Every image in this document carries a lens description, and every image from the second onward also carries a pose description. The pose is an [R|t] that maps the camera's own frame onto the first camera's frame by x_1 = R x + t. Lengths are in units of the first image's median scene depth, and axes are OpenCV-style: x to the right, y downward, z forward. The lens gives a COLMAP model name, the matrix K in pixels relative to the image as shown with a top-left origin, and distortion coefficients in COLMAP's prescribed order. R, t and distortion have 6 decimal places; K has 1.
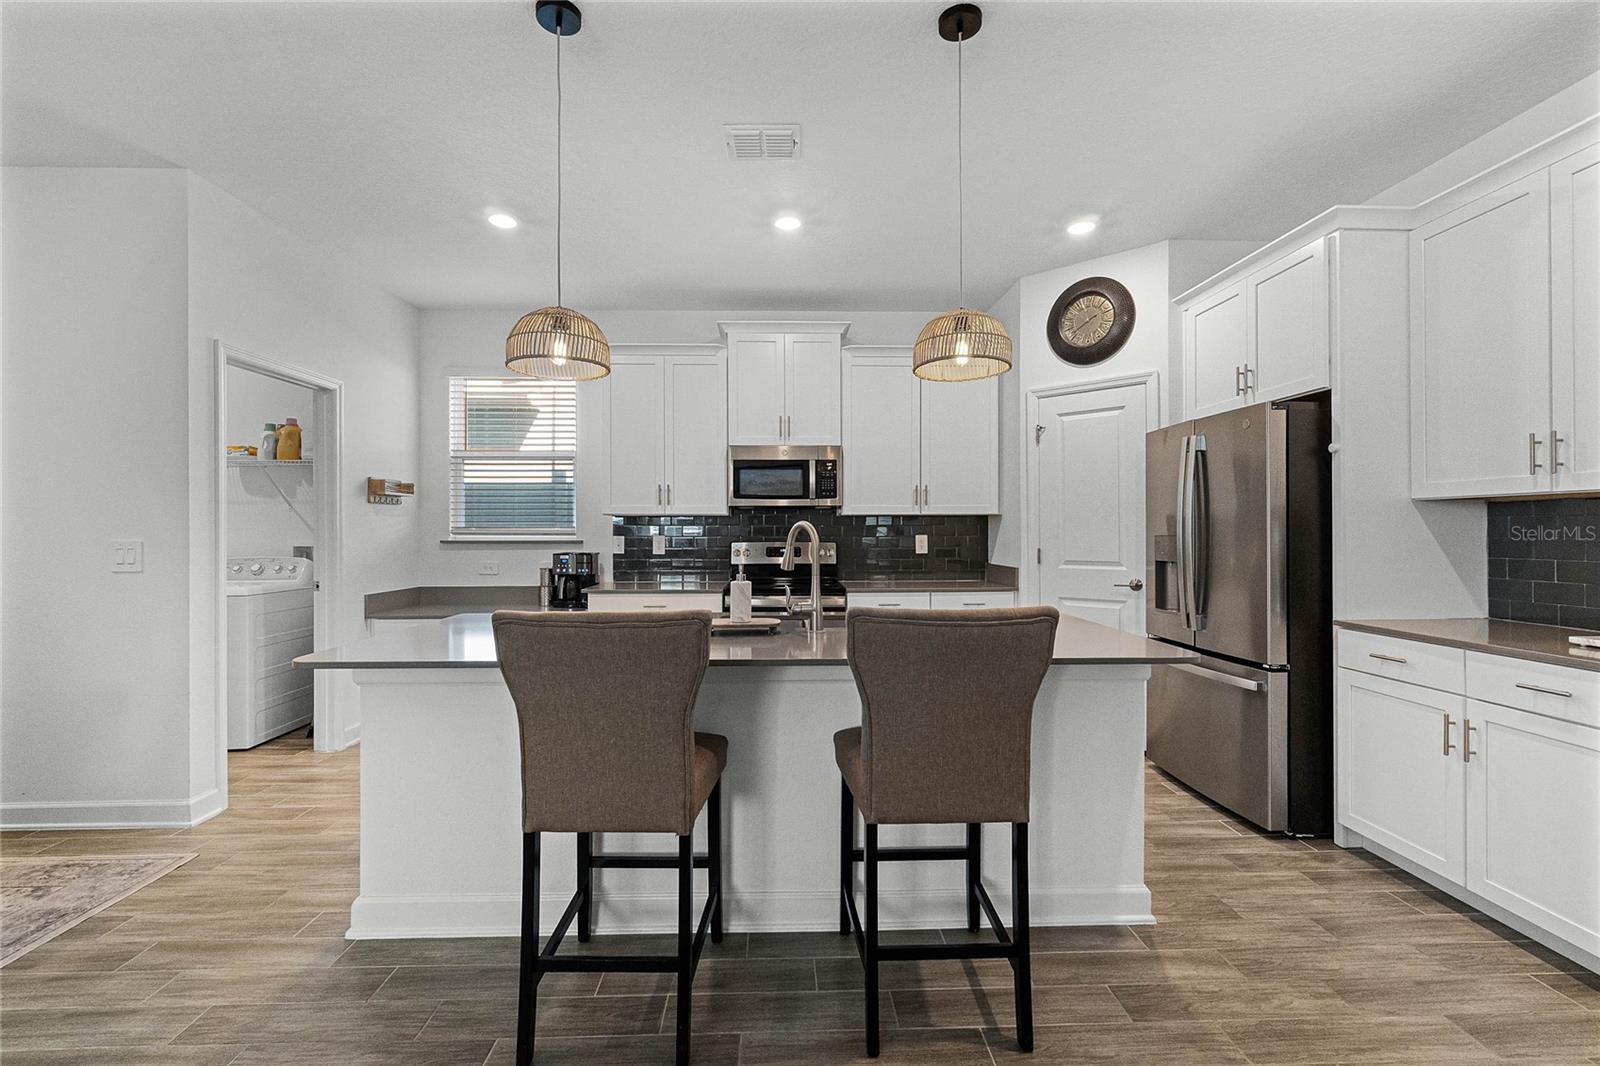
lens RADIAL K [[692.3, 0, 803.0], [0, 692.3, 538.1], [0, 0, 1]] dist [-0.000555, 0.000149]
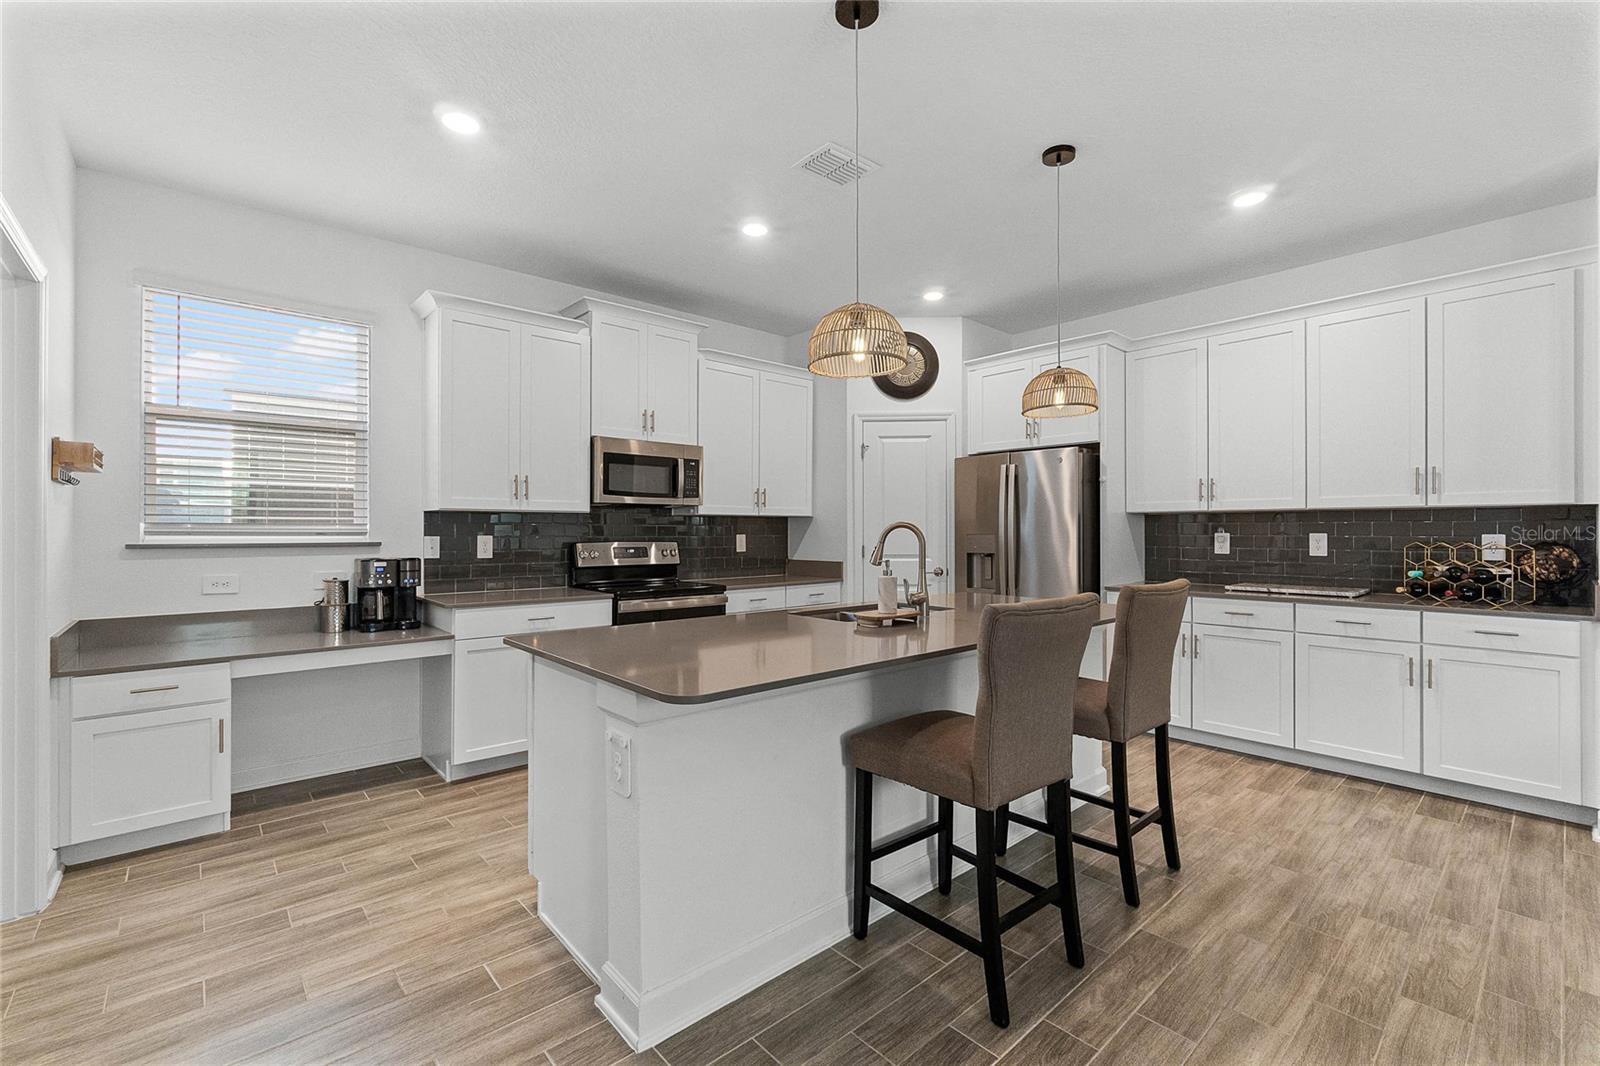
lens RADIAL K [[689.6, 0, 795.6], [0, 689.6, 536.5], [0, 0, 1]] dist [-0.006427, 0.000121]
pose [[0.765415, -0.003658, 0.643527, -0.526436], [0.004820, 0.999988, -0.000048, -0.000620], [-0.643519, 0.003138, 0.765424, 0.151410]]
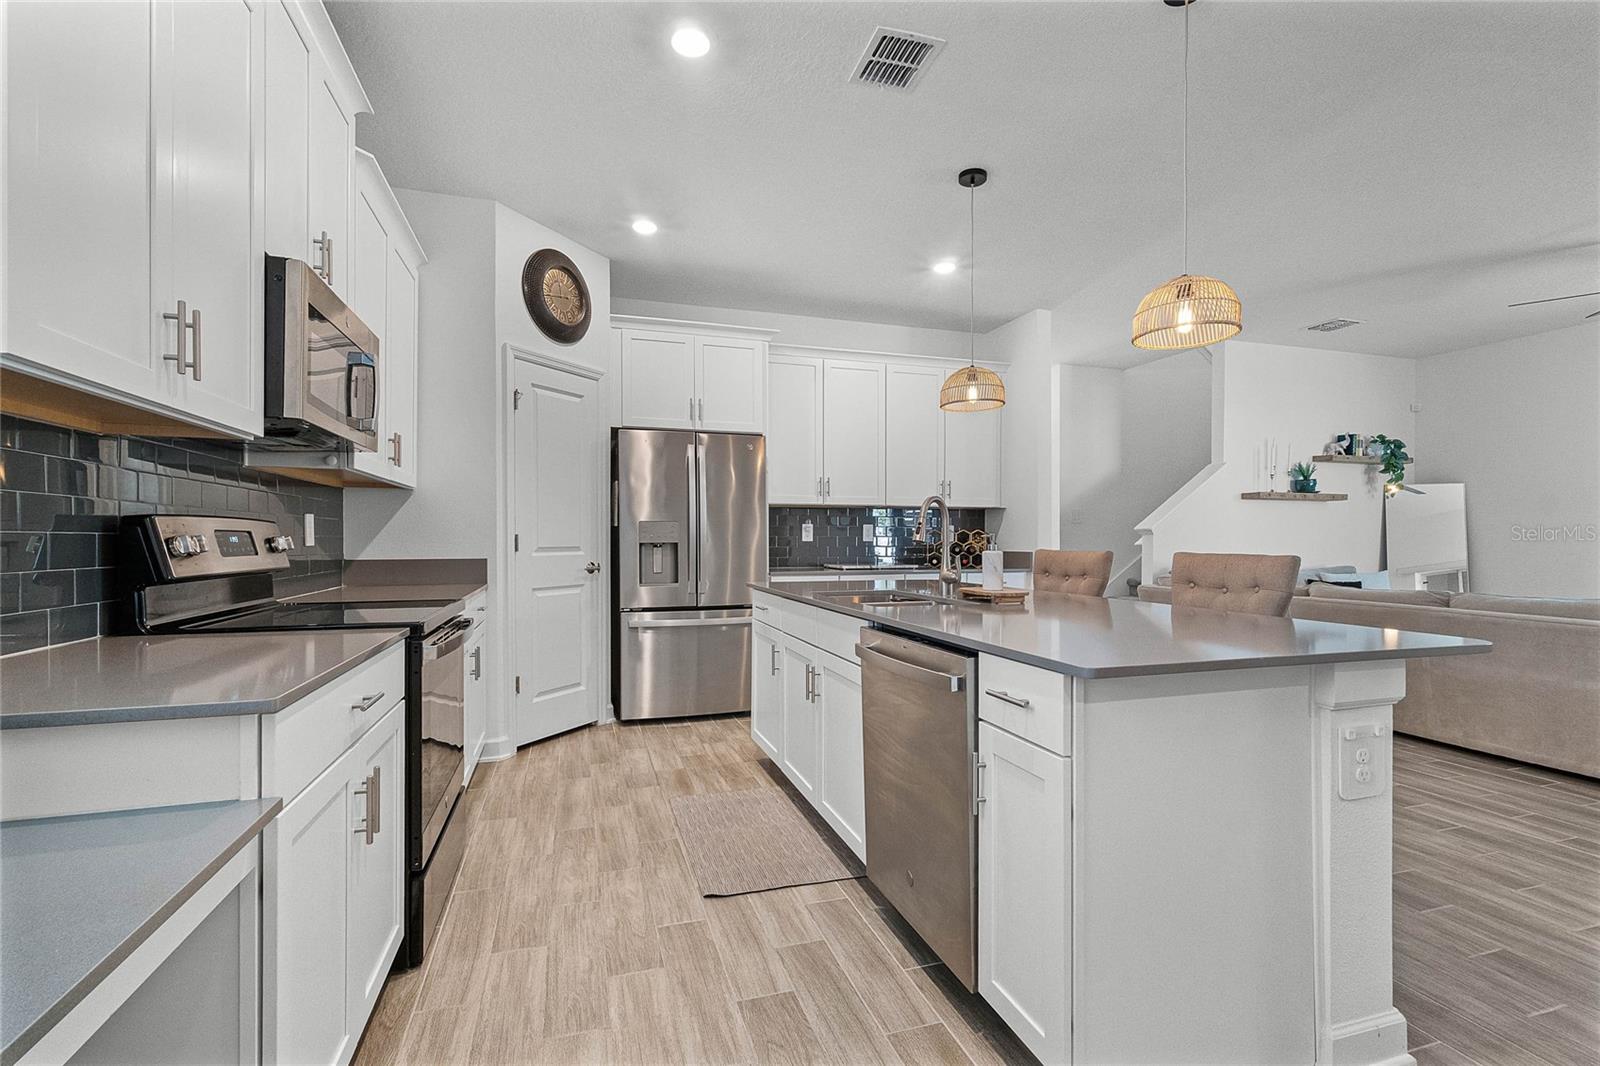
lens RADIAL K [[709.8, 0, 800.0], [0, 709.8, 533.0], [0, 0, 1]] dist [0.035238, 0.000145]
pose [[-0.266622, 0.001801, 0.963800, -0.593091], [0.002869, 0.999995, -0.001076, 0.015177], [-0.963797, 0.002478, -0.266626, 0.890867]]
